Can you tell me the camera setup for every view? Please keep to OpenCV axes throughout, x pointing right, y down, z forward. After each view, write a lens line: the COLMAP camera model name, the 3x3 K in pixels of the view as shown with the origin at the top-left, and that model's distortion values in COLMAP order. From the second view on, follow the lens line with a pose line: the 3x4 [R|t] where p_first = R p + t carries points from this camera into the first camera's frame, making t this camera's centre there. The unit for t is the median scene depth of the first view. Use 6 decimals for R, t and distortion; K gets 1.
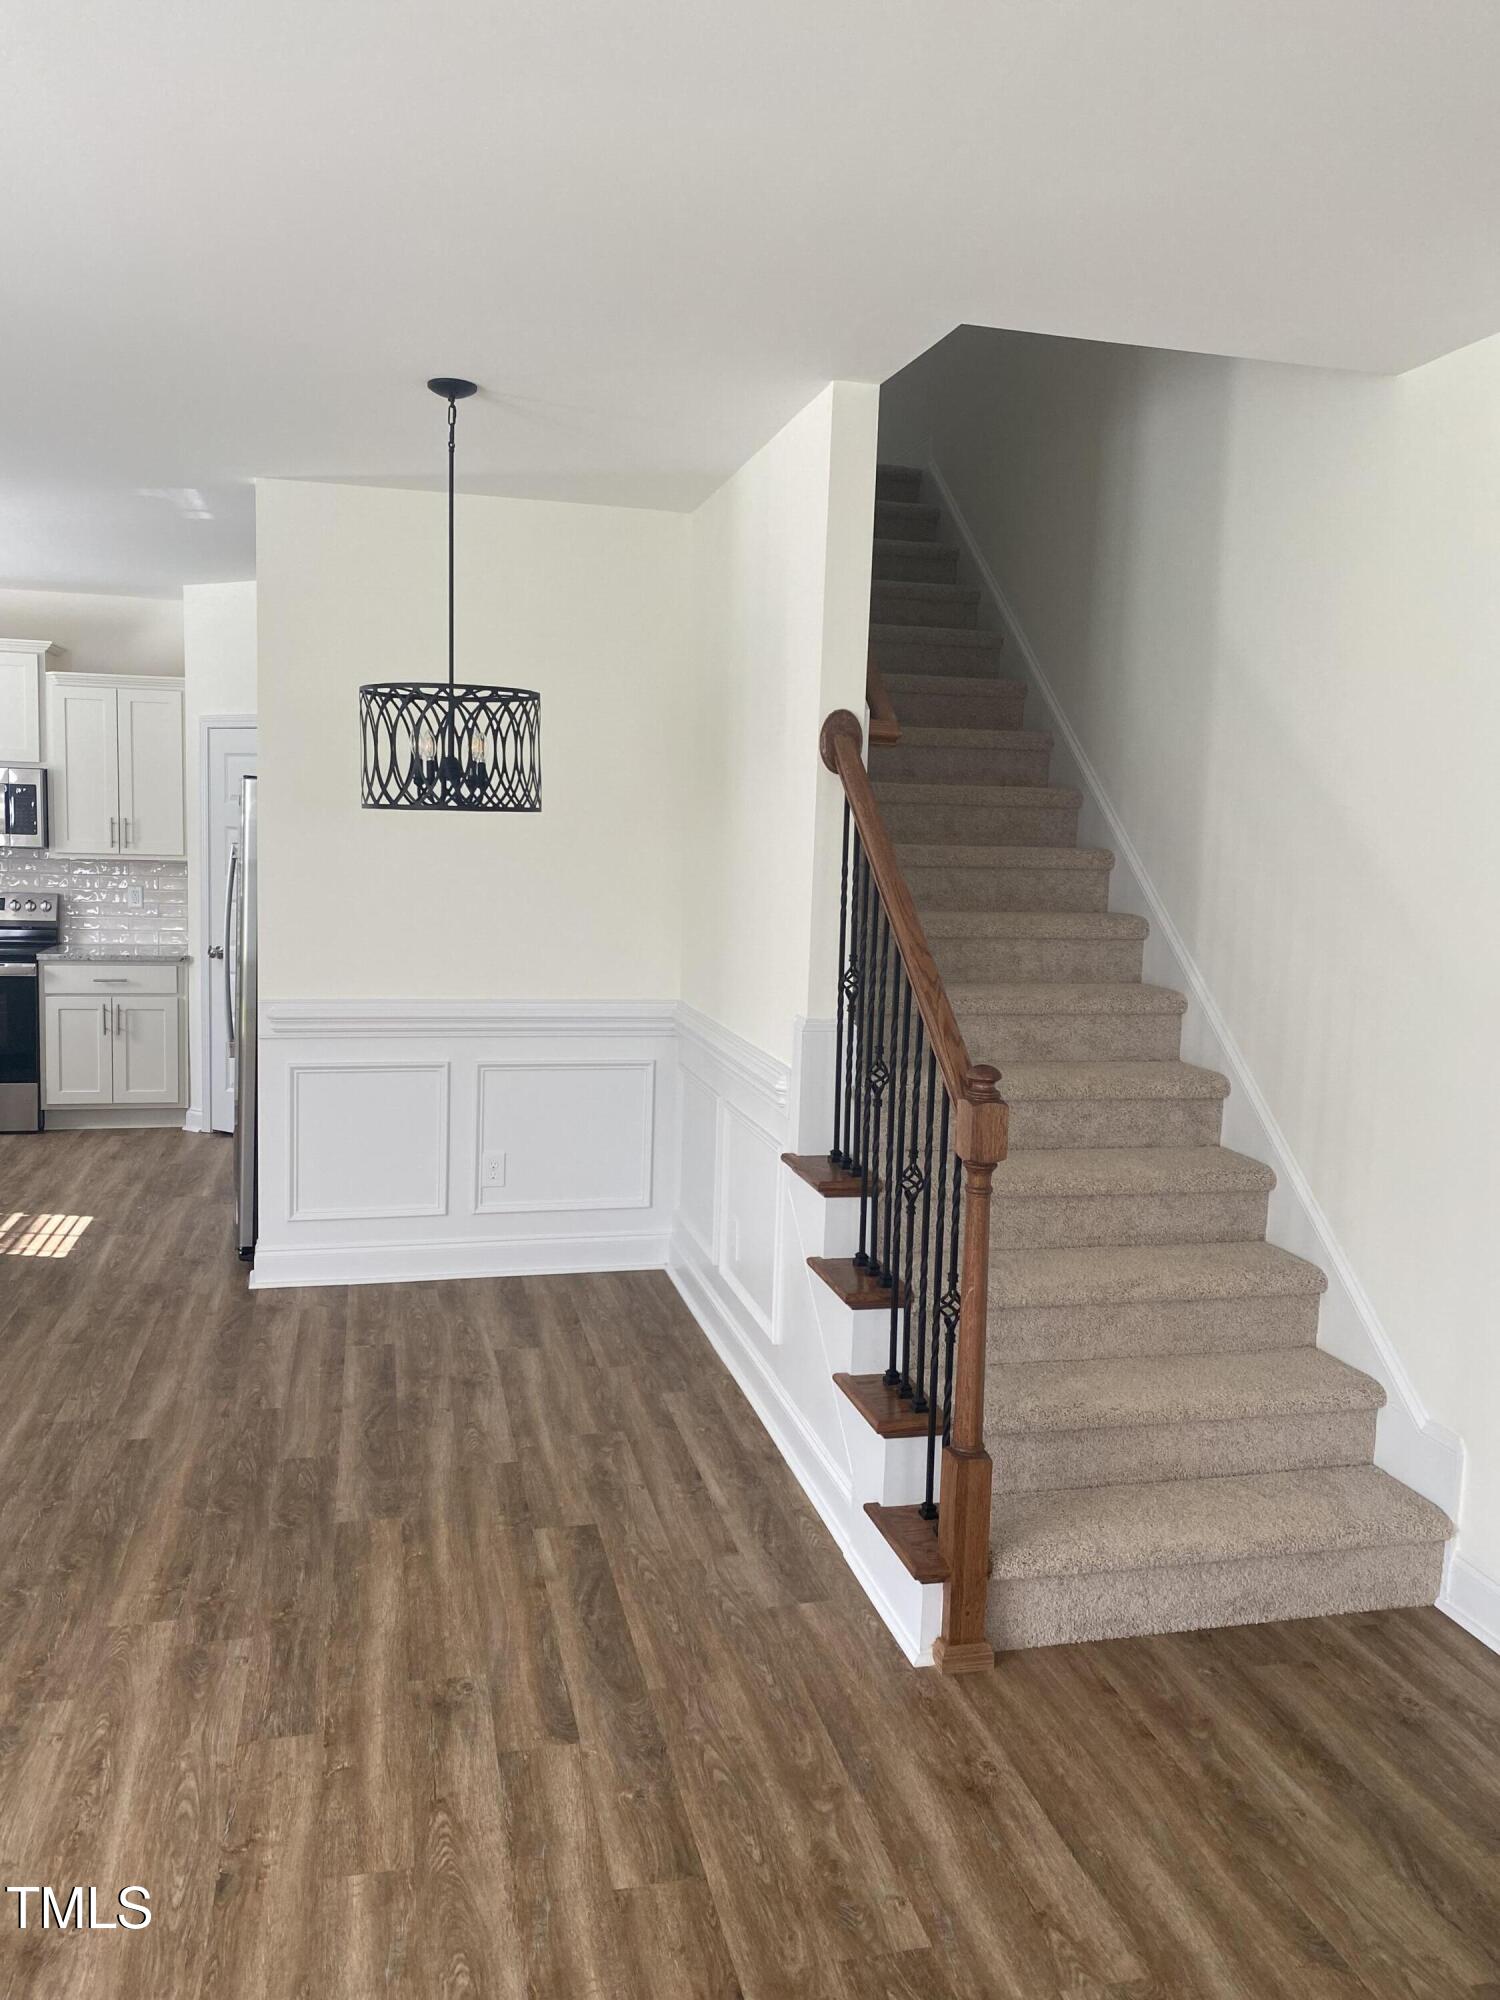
lens RADIAL K [[1546.4, 0, 745.1], [0, 1546.4, 998.6], [0, 0, 1]] dist [-0.009987, 0.001265]
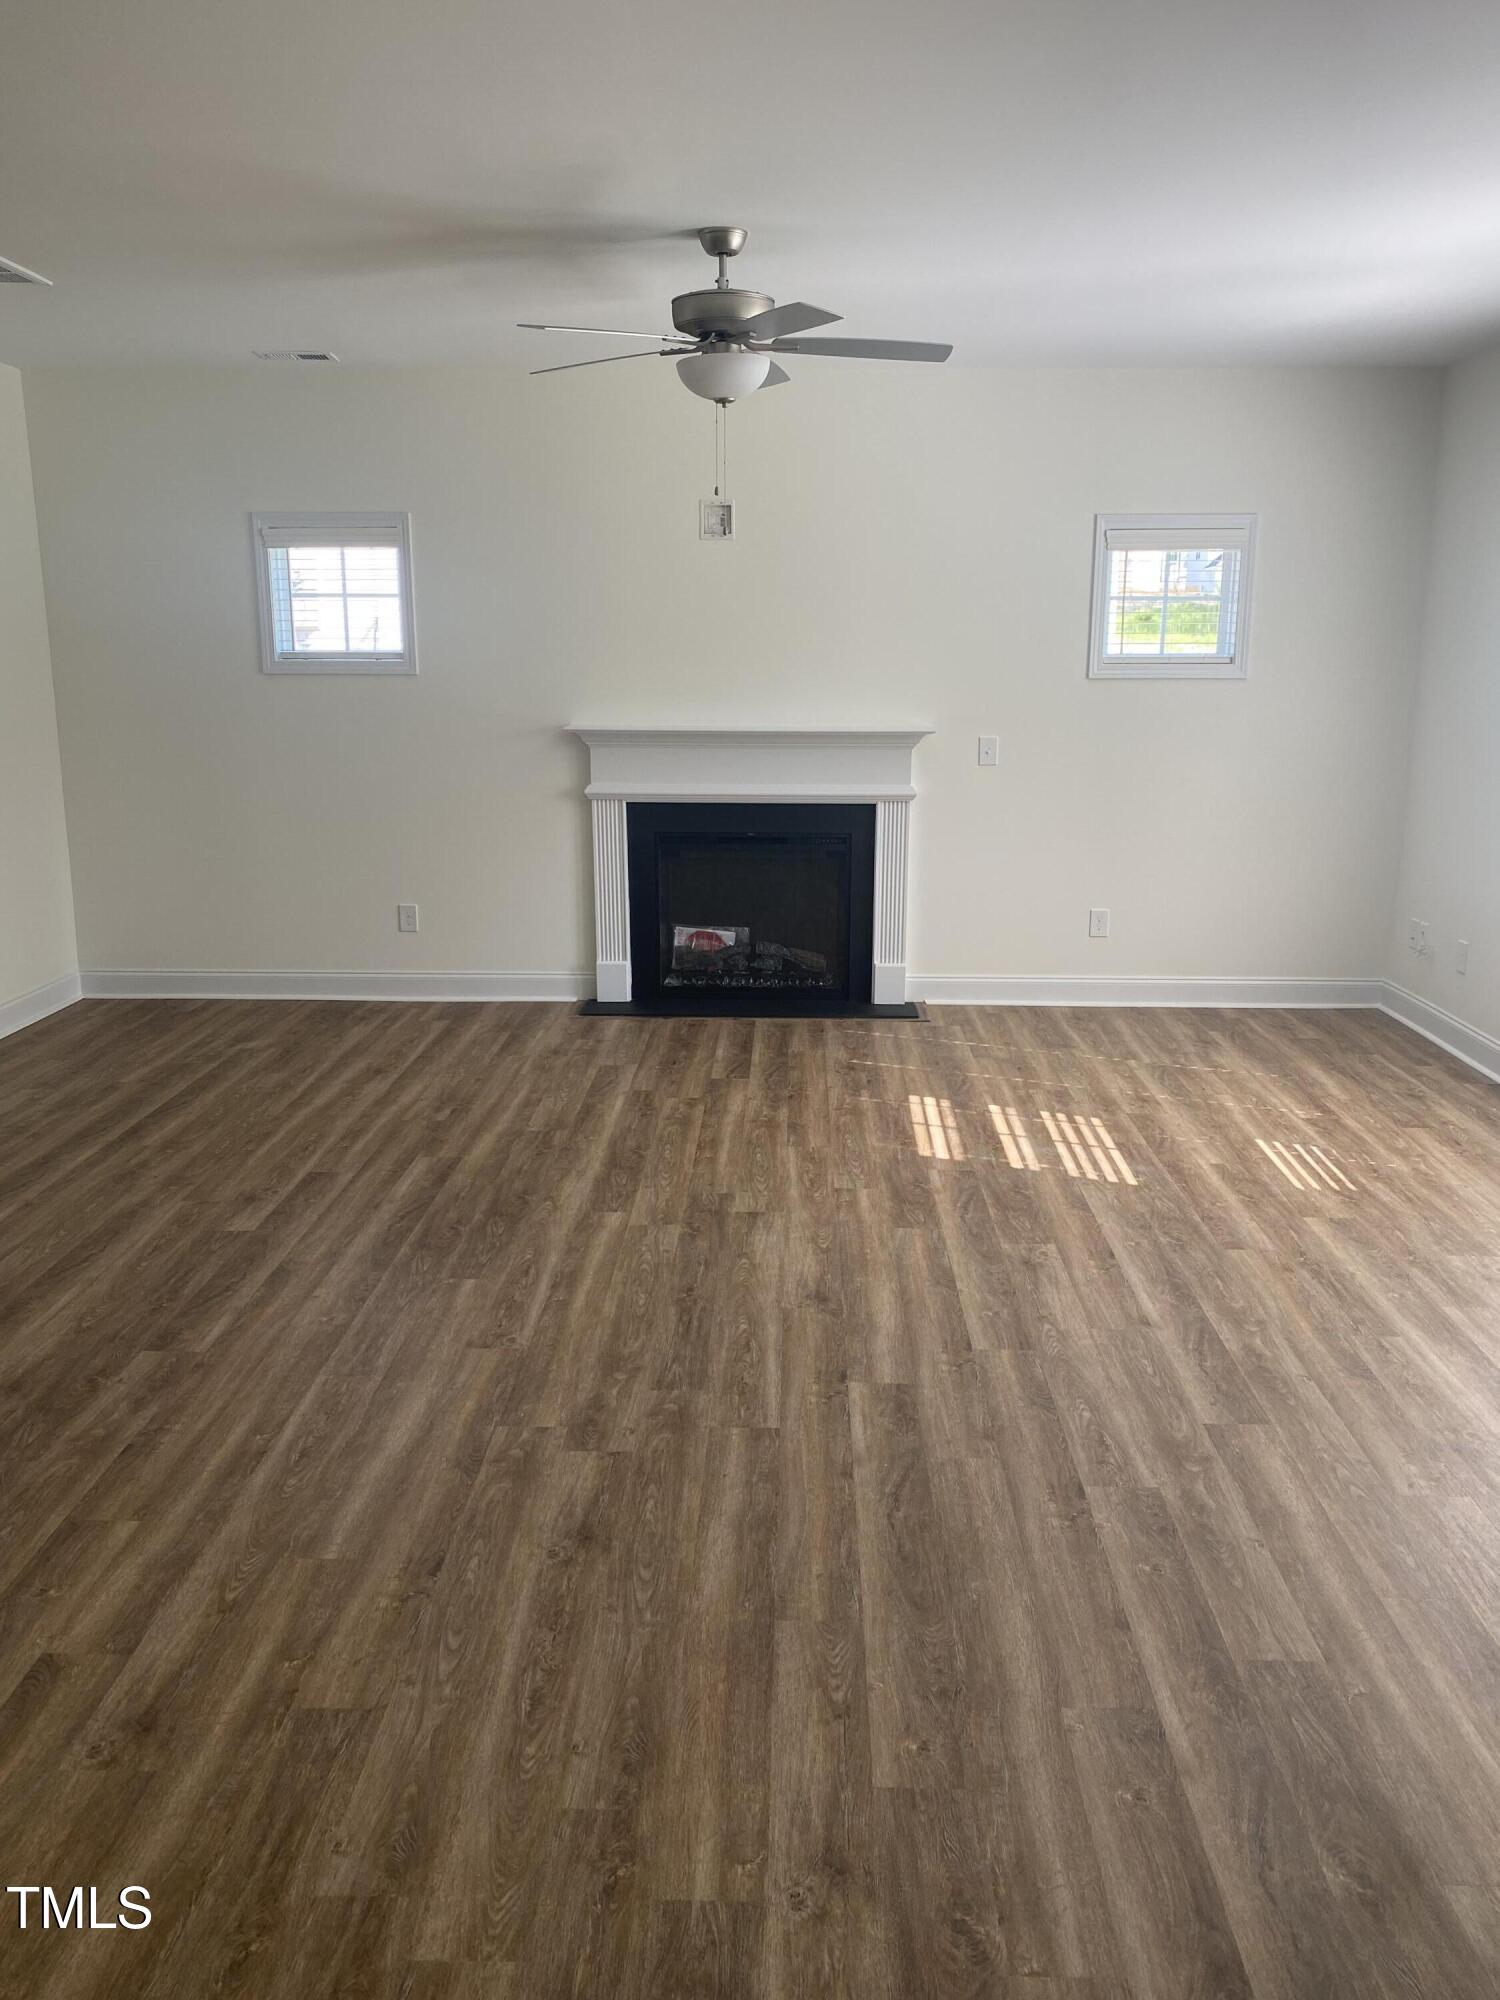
lens RADIAL K [[1546.4, 0, 751.5], [0, 1546.4, 1000.1], [0, 0, 1]] dist [-0.009987, 0.001265]
pose [[-0.963691, -0.099757, 0.247686, -0.688879], [-0.009816, 0.940201, 0.340479, -0.192547], [-0.266840, 0.325685, -0.907042, 1.567891]]
